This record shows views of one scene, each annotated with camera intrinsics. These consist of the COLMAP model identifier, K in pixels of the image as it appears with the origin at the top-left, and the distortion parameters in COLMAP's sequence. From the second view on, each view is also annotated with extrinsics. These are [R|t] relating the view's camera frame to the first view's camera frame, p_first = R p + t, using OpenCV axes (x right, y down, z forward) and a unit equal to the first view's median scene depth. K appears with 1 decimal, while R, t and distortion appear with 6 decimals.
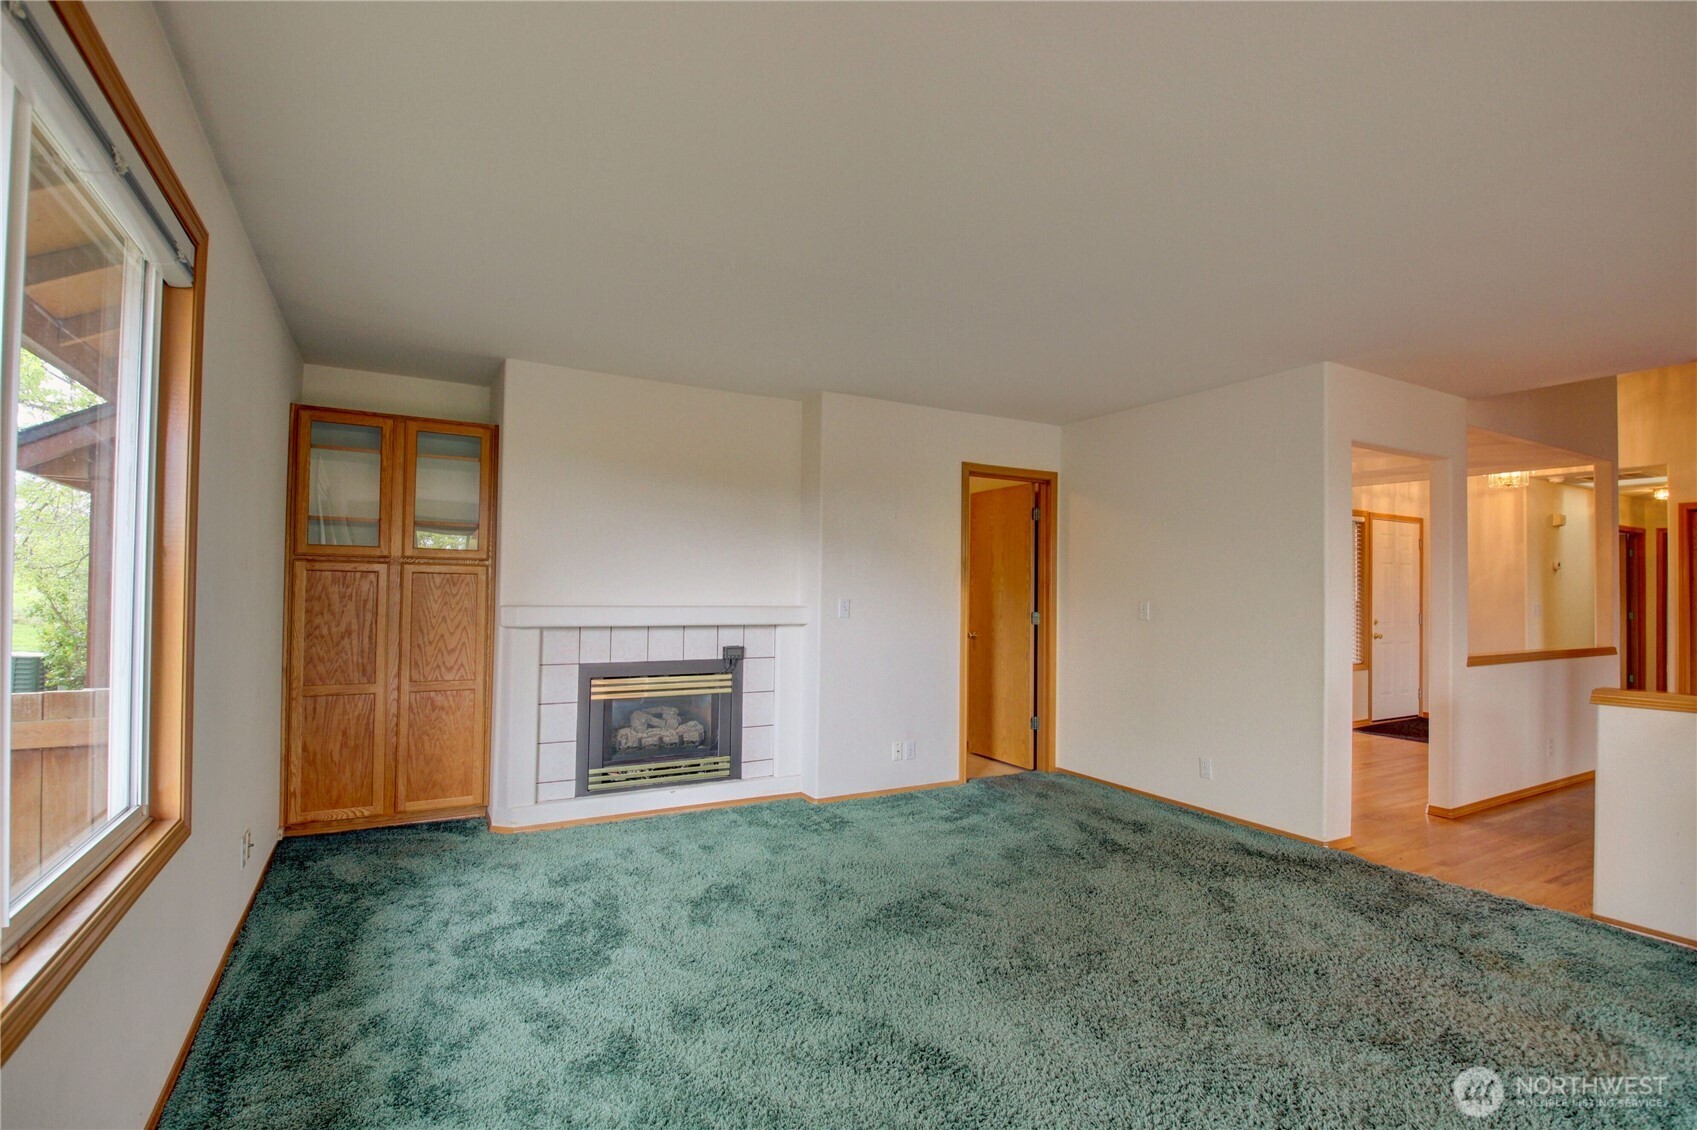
lens RADIAL K [[785.3, 0, 842.6], [0, 785.3, 575.5], [0, 0, 1]] dist [0.015743, -0.026633]
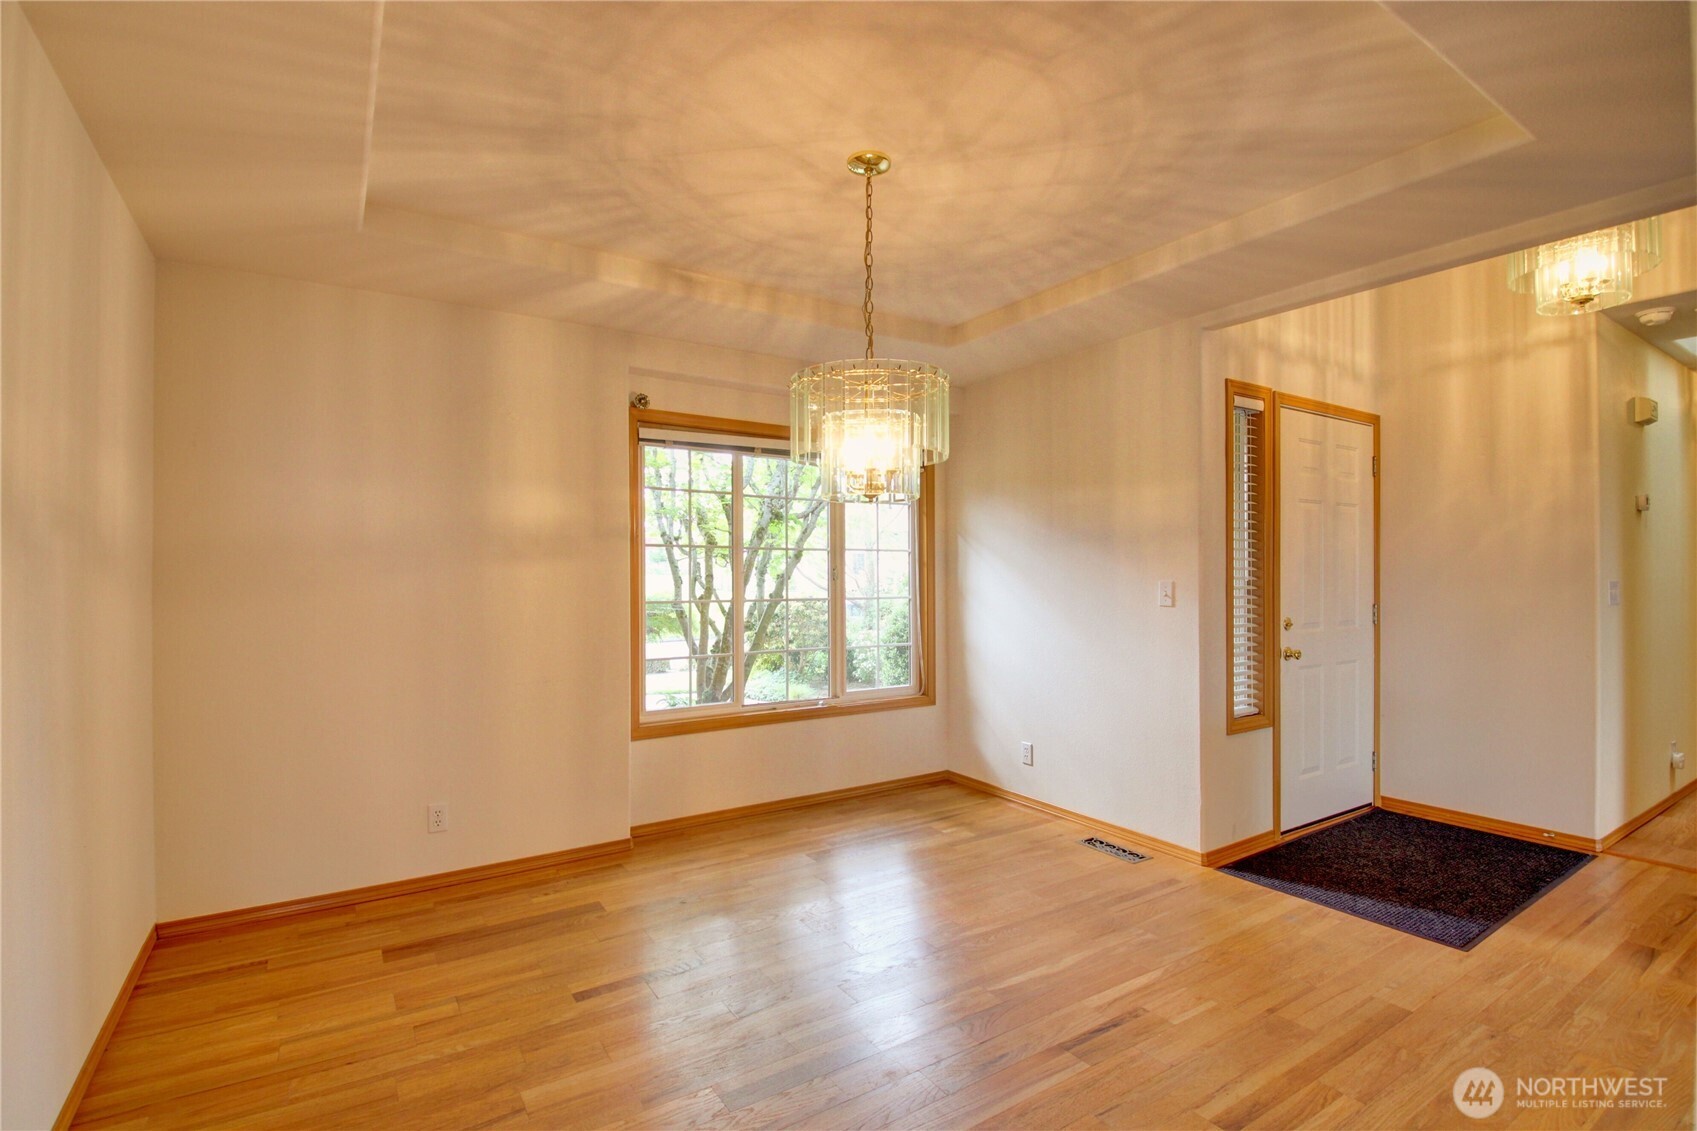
lens RADIAL K [[785.3, 0, 842.6], [0, 785.3, 576.0], [0, 0, 1]] dist [0.015743, -0.026633]
pose [[0.997983, -0.014756, 0.061740, 0.379267], [0.013645, 0.999738, 0.018388, 0.017474], [-0.061996, -0.017508, 0.997923, 0.540796]]
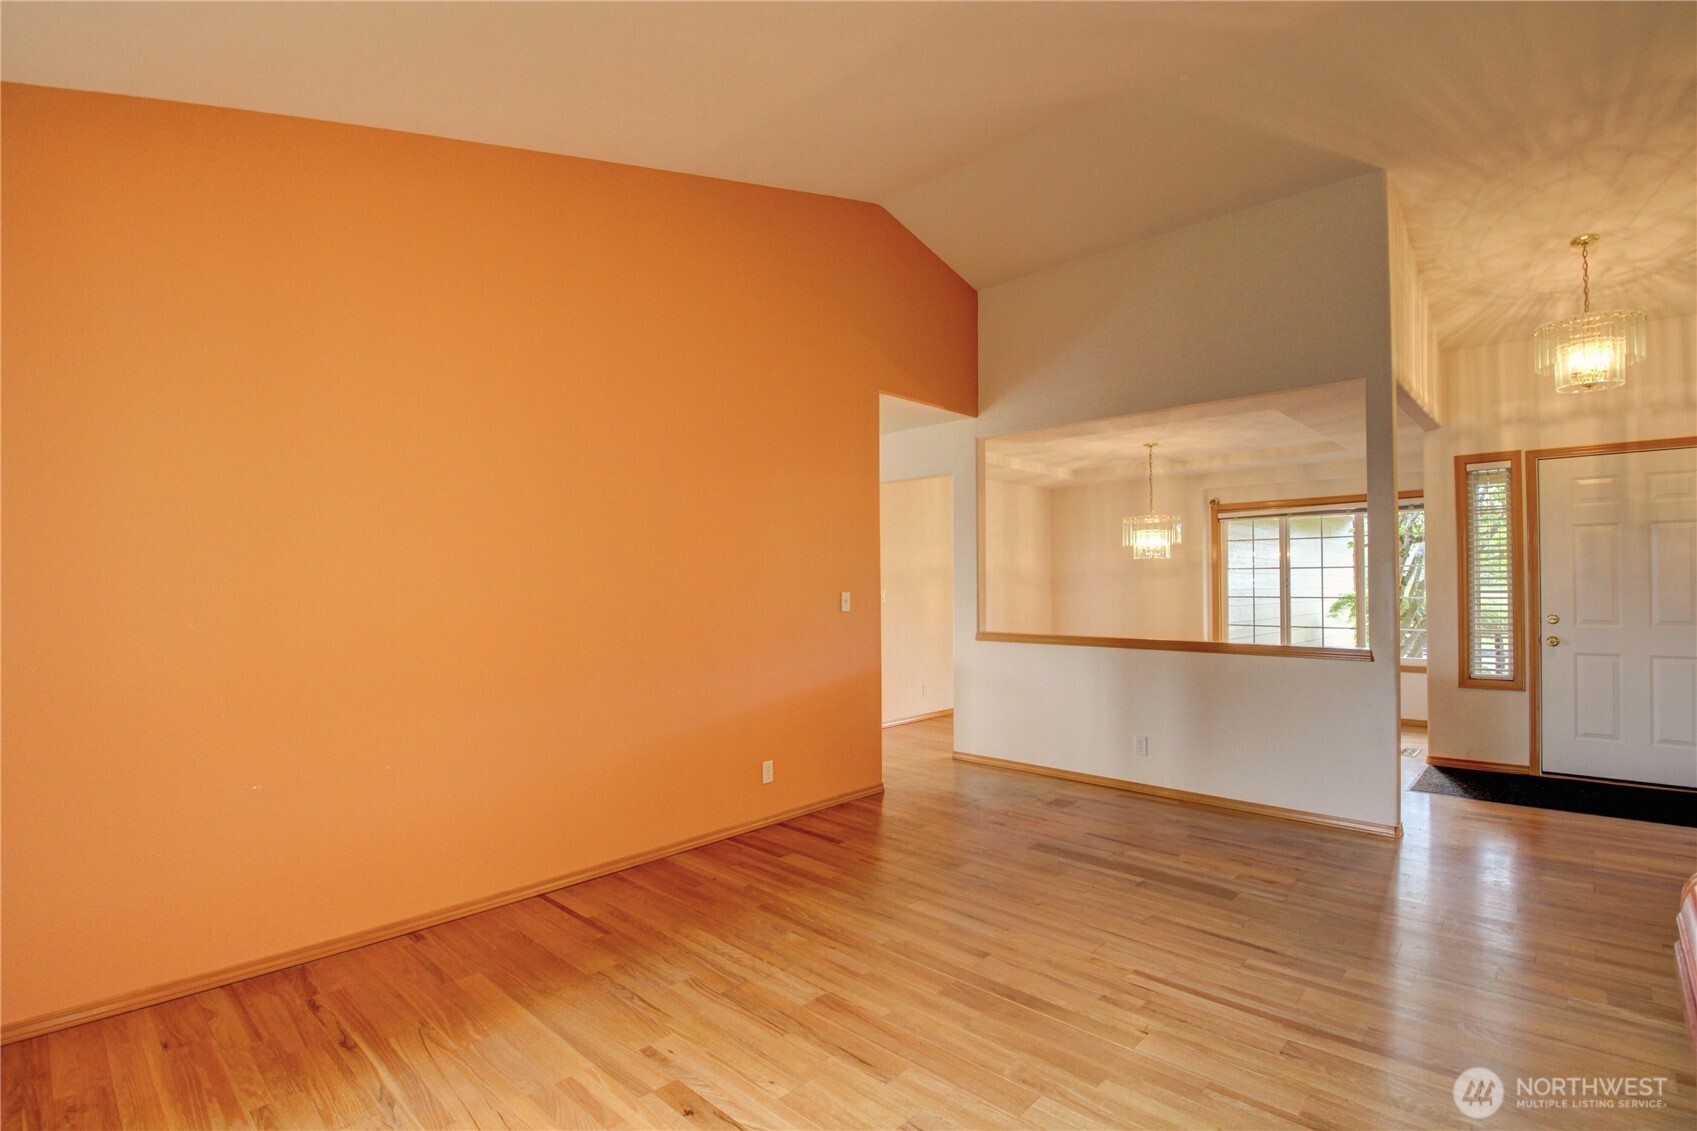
lens RADIAL K [[785.3, 0, 842.6], [0, 785.3, 576.0], [0, 0, 1]] dist [0.015743, -0.026633]
pose [[0.297330, -0.024797, -0.954453, 1.109233], [0.027488, 0.999471, -0.017404, 0.018853], [0.954379, -0.021061, 0.297854, 0.261289]]
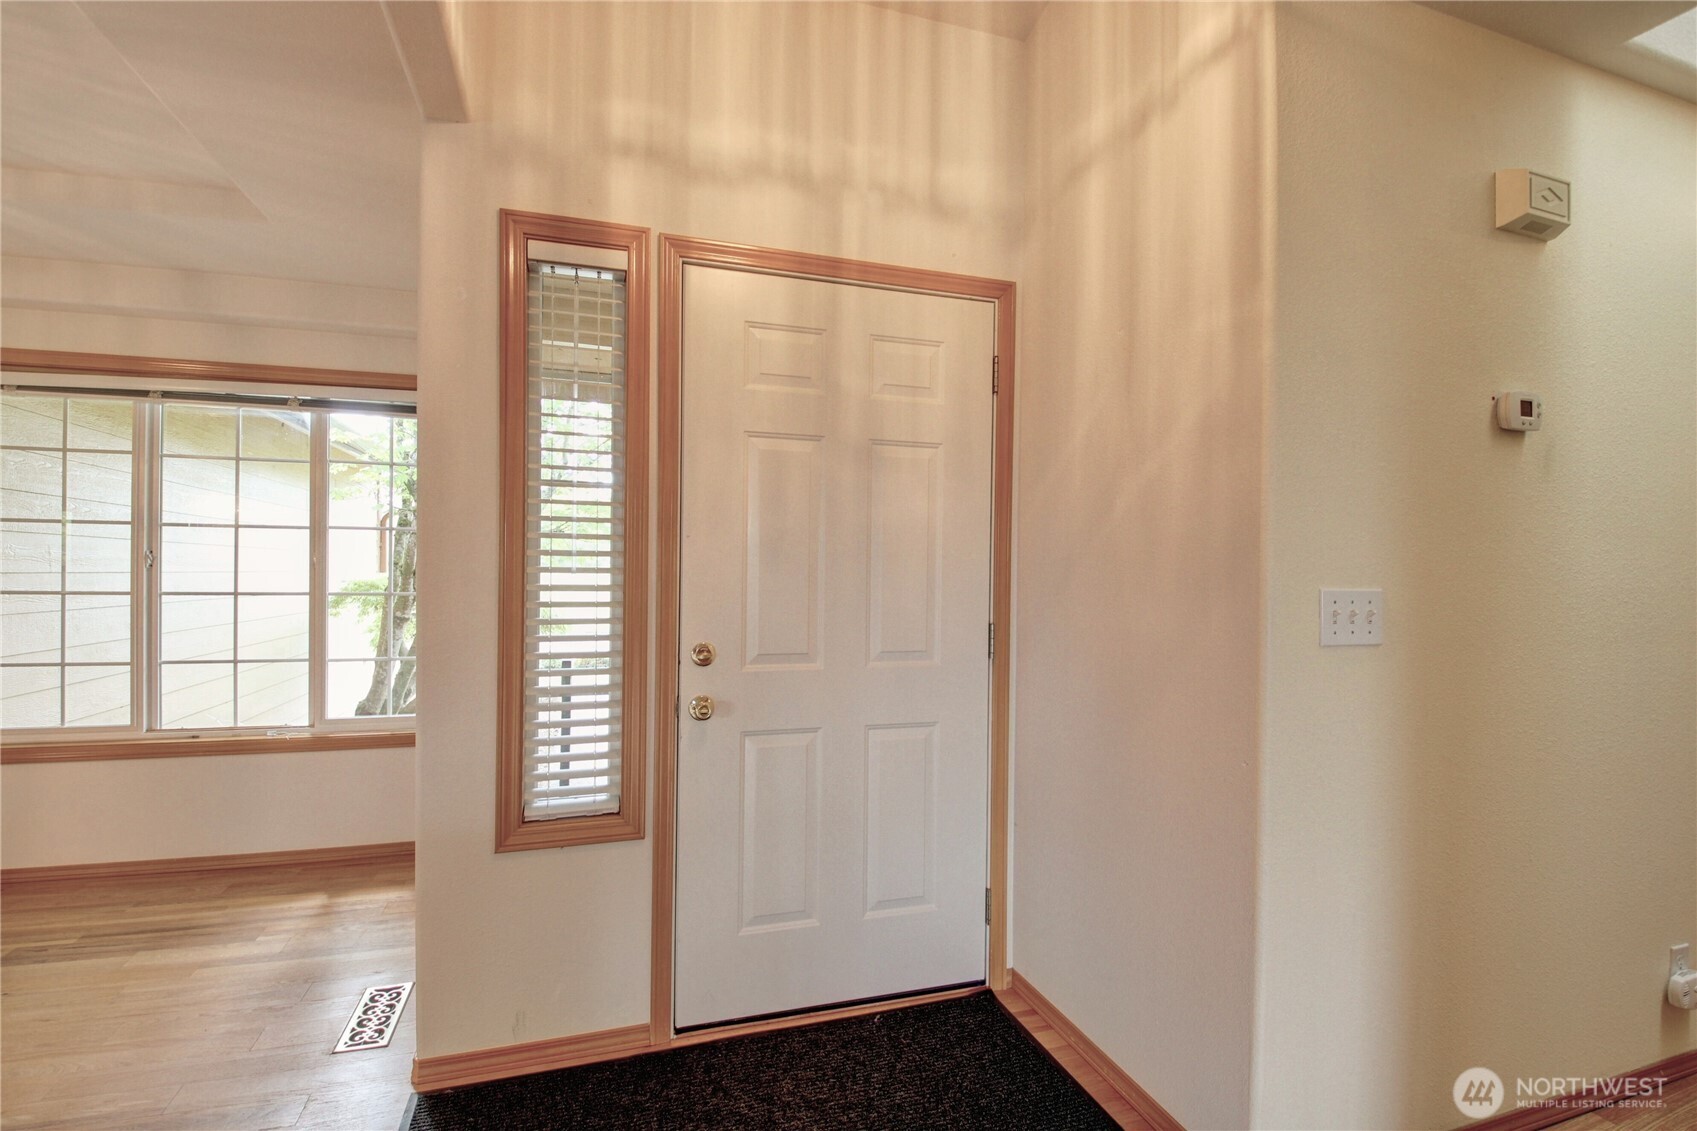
lens RADIAL K [[785.3, 0, 842.6], [0, 785.3, 576.0], [0, 0, 1]] dist [0.015743, -0.026633]
pose [[0.980117, 0.000669, -0.198420, 0.774376], [0.004034, 0.999720, 0.023296, 0.026193], [0.198380, -0.023634, 0.979840, 0.749514]]
